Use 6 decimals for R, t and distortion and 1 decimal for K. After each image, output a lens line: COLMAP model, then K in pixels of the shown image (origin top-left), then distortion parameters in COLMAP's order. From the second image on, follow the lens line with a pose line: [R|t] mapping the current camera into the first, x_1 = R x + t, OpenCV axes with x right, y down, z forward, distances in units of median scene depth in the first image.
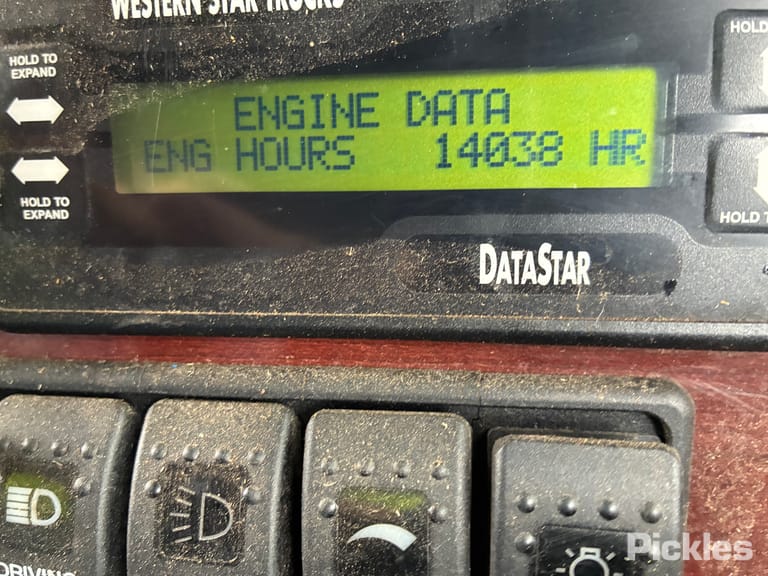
lens RADIAL K [[592.9, 0, 382.2], [0, 592.9, 293.0], [0, 0, 1]] dist [0.059014, -0.124711]
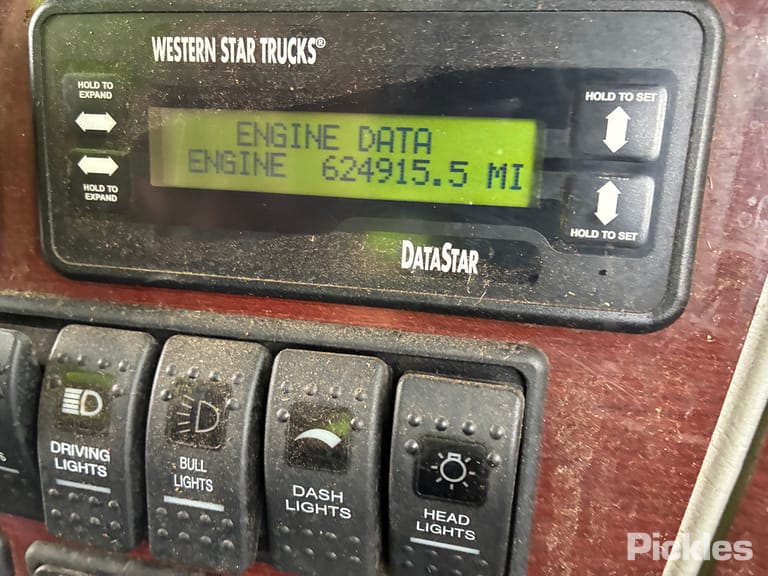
lens RADIAL K [[592.9, 0, 382.2], [0, 592.9, 293.0], [0, 0, 1]] dist [0.059014, -0.124711]
pose [[0.996240, 0.069060, -0.052316, 0.190978], [-0.066382, 0.996474, 0.051322, -0.025010], [0.055676, -0.047656, 0.997311, -0.389454]]
